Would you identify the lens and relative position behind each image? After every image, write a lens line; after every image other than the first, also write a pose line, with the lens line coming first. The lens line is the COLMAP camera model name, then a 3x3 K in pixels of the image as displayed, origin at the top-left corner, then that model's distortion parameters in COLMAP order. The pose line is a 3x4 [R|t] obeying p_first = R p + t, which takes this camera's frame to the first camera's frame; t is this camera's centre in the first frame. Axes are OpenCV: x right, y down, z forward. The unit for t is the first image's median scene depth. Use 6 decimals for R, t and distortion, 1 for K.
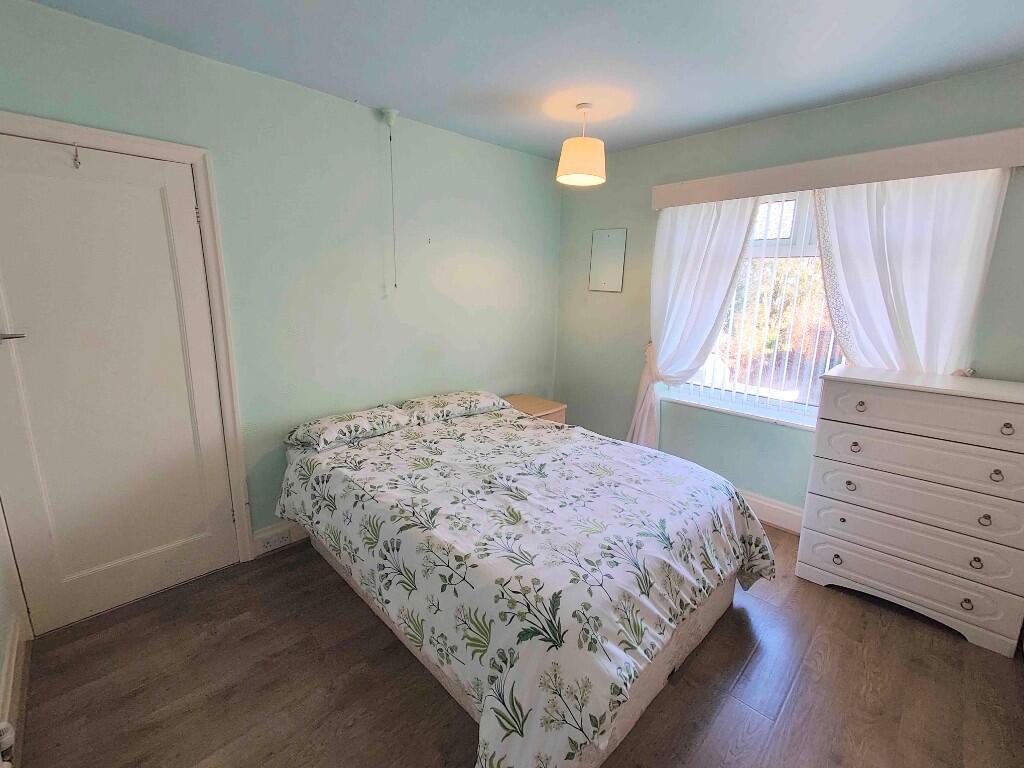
lens RADIAL K [[450.6, 0, 512.0], [0, 450.6, 384.0], [0, 0, 1]] dist [0.011554, -0.005274]
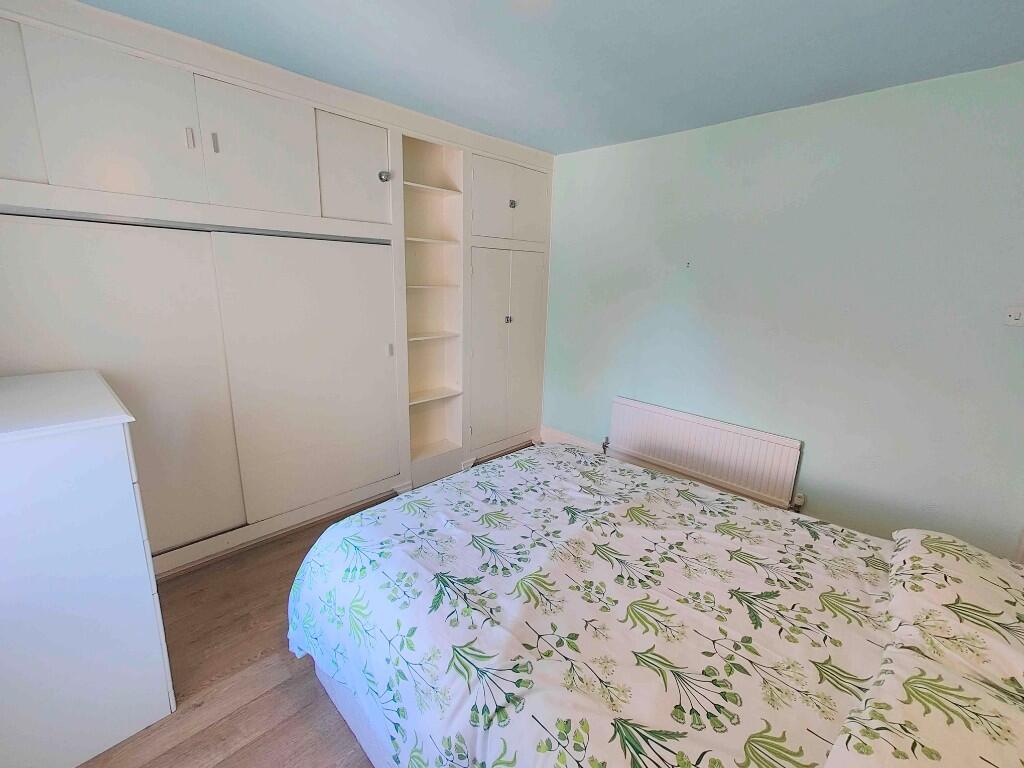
lens RADIAL K [[450.6, 0, 512.0], [0, 450.6, 384.0], [0, 0, 1]] dist [0.011554, -0.005274]
pose [[-0.998770, -0.041725, -0.026778, 0.187688], [-0.049236, 0.898114, 0.436997, -0.339917], [0.005816, 0.437778, -0.899064, 1.496952]]
